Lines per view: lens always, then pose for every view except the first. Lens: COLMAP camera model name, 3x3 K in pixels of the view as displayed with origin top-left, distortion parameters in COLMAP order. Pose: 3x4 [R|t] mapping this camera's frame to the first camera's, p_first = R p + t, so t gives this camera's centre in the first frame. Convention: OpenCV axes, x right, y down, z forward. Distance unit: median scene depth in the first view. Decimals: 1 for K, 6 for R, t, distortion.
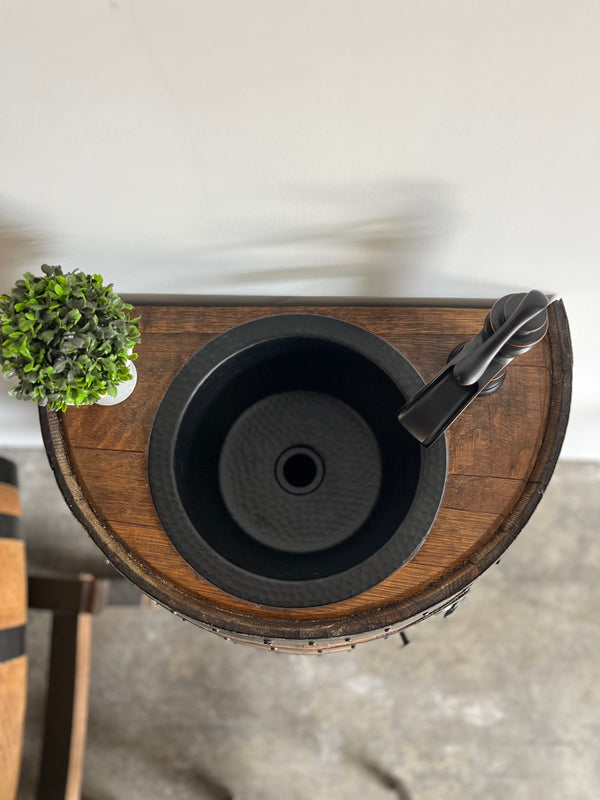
lens RADIAL K [[608.8, 0, 300.7], [0, 608.8, 404.9], [0, 0, 1]] dist [0.061232, -0.080155]
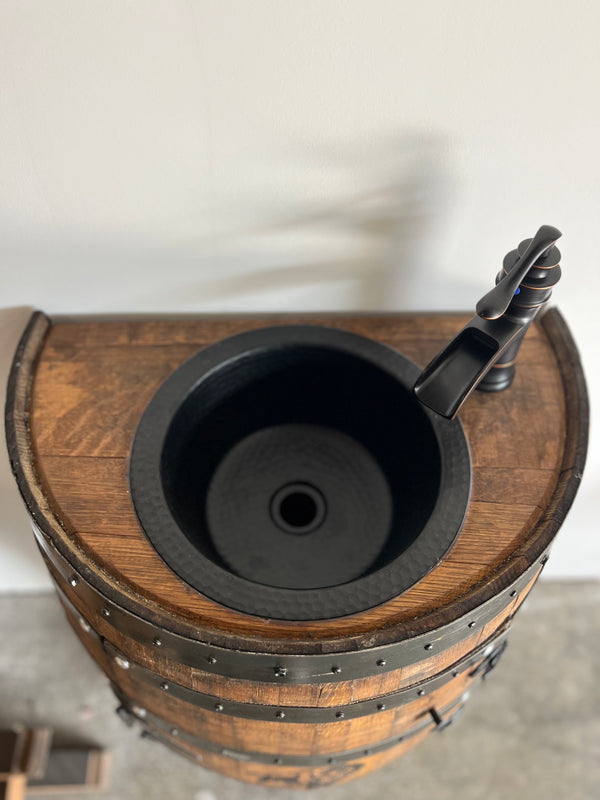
lens RADIAL K [[608.8, 0, 303.9], [0, 608.8, 405.1], [0, 0, 1]] dist [0.061232, -0.080155]
pose [[0.996409, -0.021217, 0.081966, -0.073626], [0.046820, 0.944679, -0.324637, 0.297373], [-0.070544, 0.327309, 0.942280, 0.141119]]
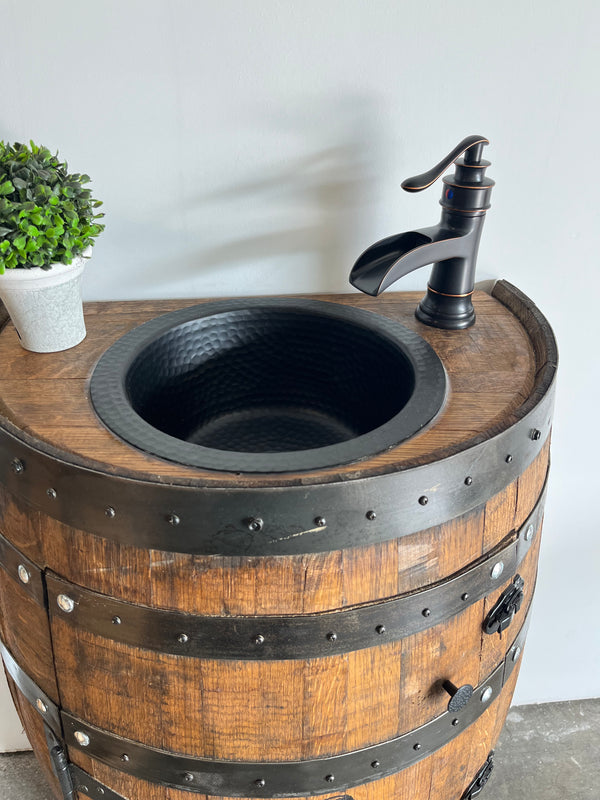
lens RADIAL K [[608.8, 0, 303.4], [0, 608.8, 401.0], [0, 0, 1]] dist [0.061232, -0.080155]
pose [[0.990205, -0.039521, 0.133911, -0.077888], [0.118775, 0.742601, -0.659118, 0.674930], [-0.073393, 0.668567, 0.740021, 0.384136]]
